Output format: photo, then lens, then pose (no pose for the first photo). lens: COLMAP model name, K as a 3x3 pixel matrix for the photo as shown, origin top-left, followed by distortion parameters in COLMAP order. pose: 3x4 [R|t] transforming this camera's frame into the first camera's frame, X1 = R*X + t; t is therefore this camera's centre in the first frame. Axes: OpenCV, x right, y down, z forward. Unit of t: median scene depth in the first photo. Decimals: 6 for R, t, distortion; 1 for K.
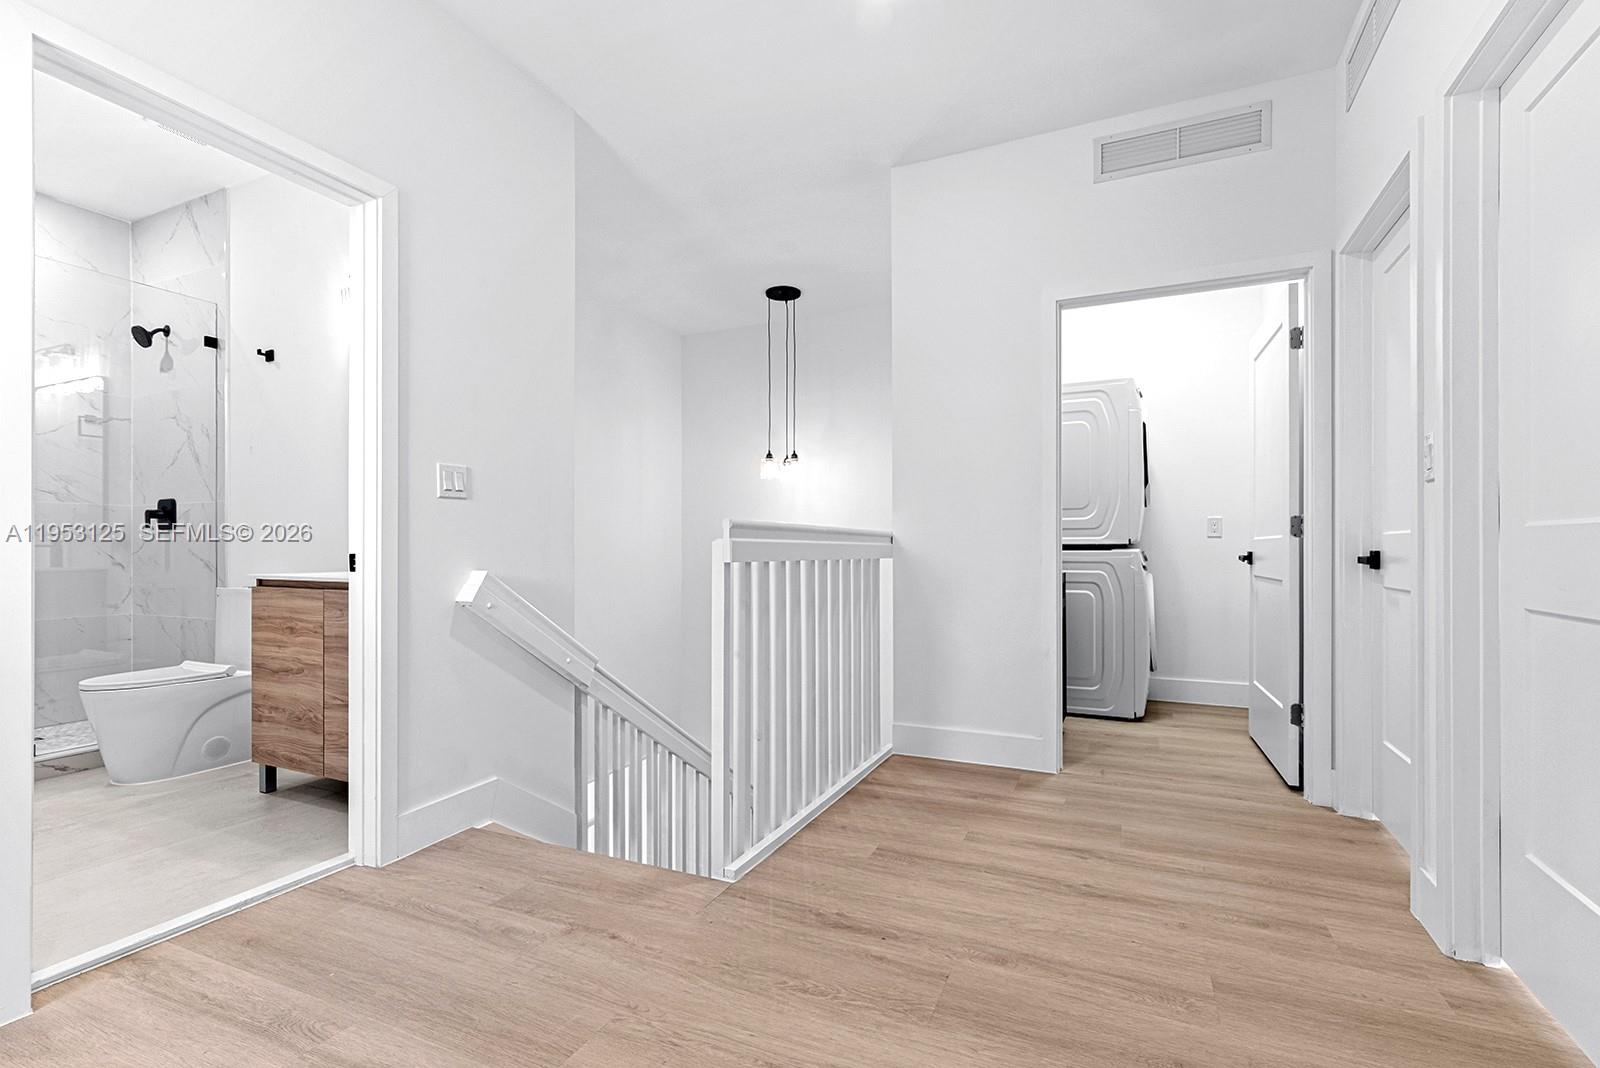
lens RADIAL K [[752.3, 0, 812.6], [0, 752.3, 547.8], [0, 0, 1]] dist [0.001144, 0.001687]
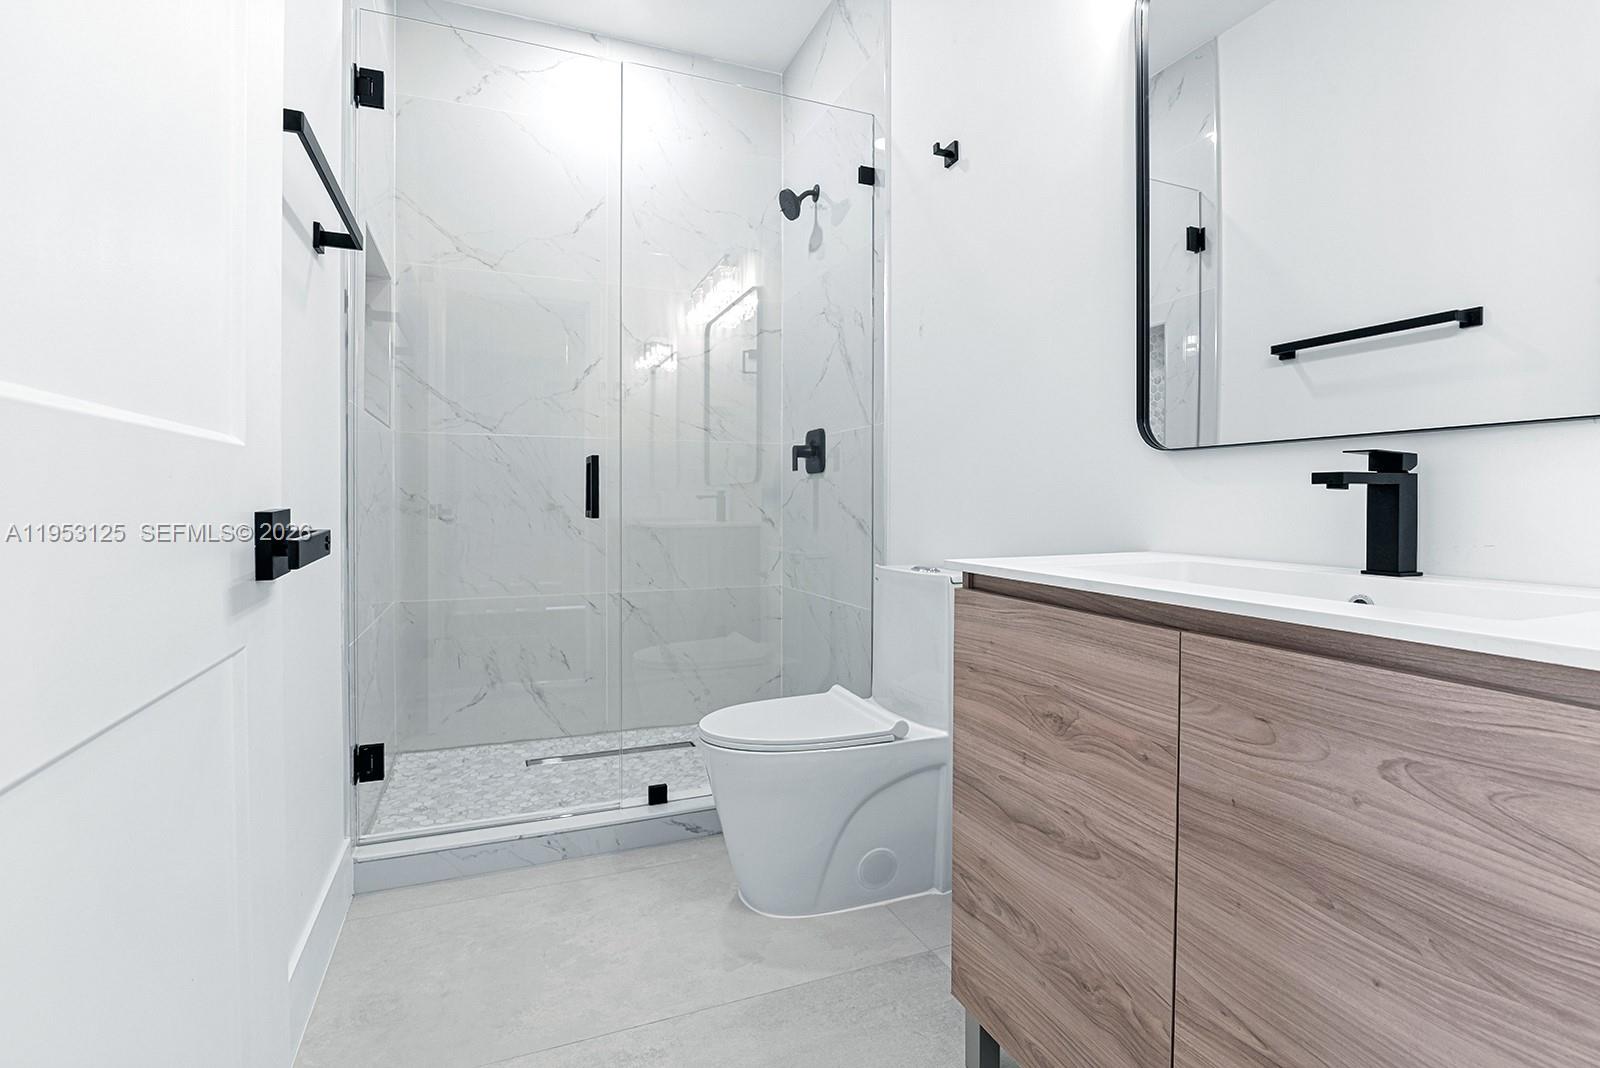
lens RADIAL K [[752.3, 0, 794.5], [0, 752.3, 509.7], [0, 0, 1]] dist [0.001144, 0.001687]
pose [[0.731637, 0.008923, -0.681636, -0.525996], [-0.001398, 0.999932, 0.011590, 0.002658], [0.681693, -0.007527, 0.731599, 0.634056]]
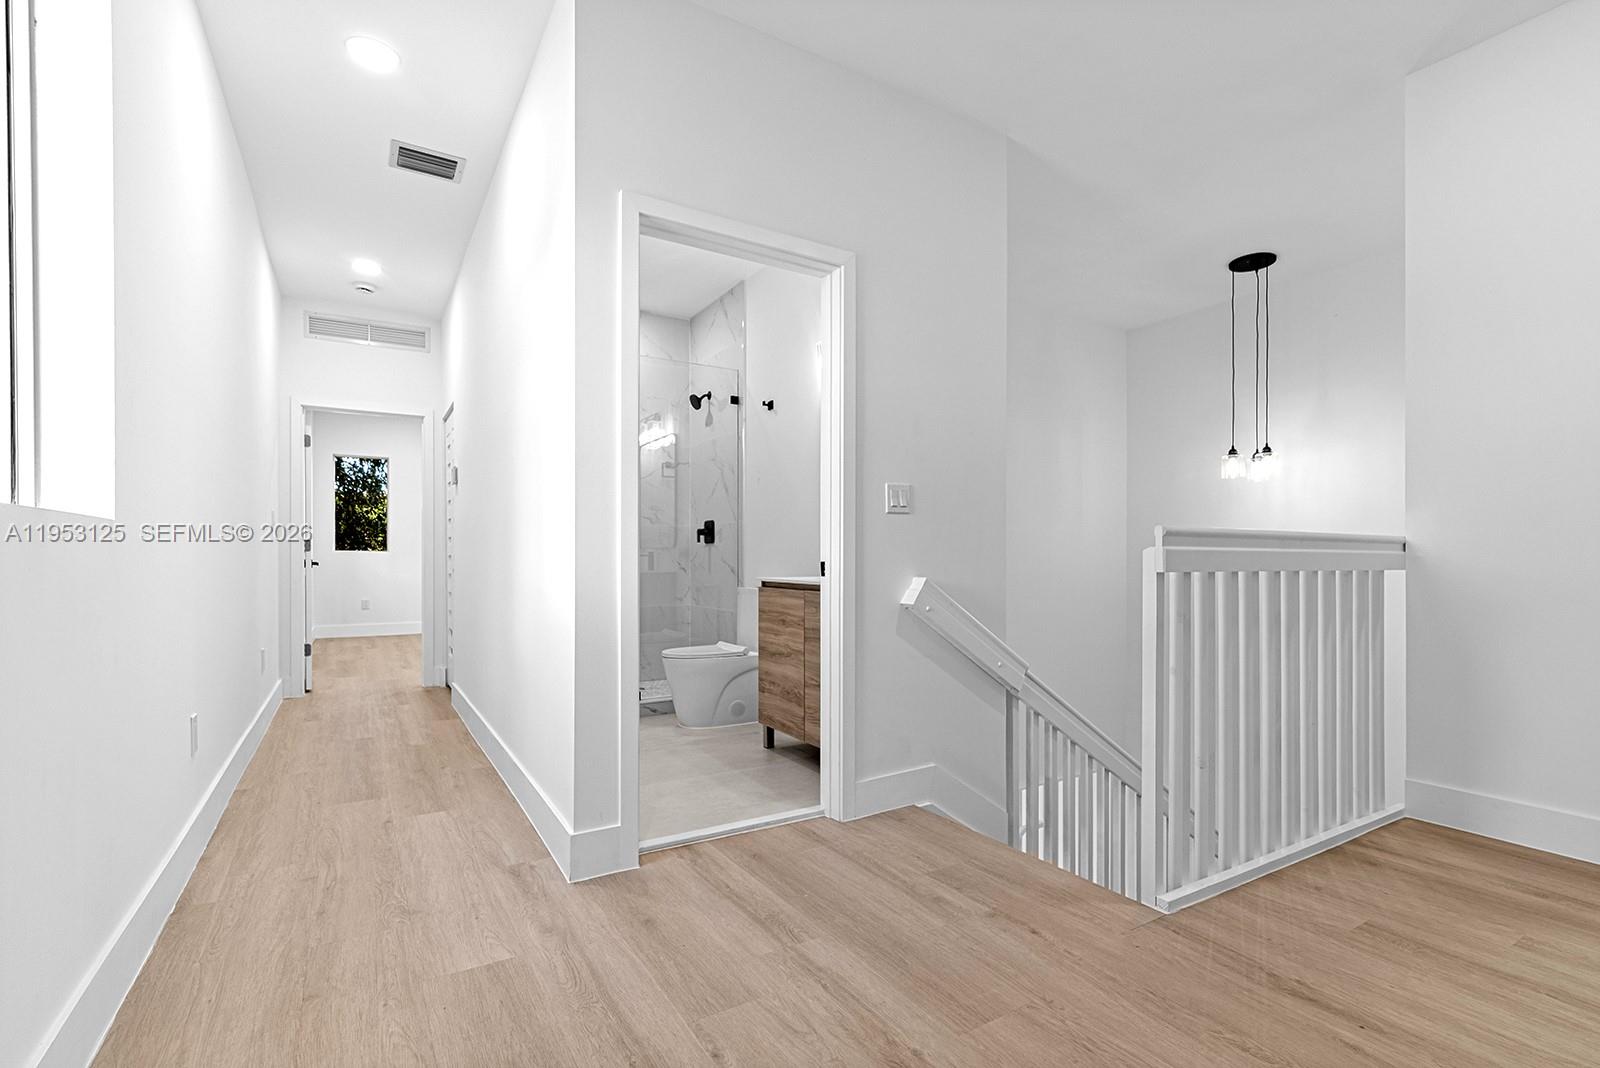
lens RADIAL K [[752.3, 0, 787.0], [0, 752.3, 559.0], [0, 0, 1]] dist [0.001144, 0.001687]
pose [[0.820623, 0.001652, -0.571467, 0.032175], [-0.000204, 0.999997, 0.002599, 0.000298], [0.571470, -0.002017, 0.820621, -0.029758]]
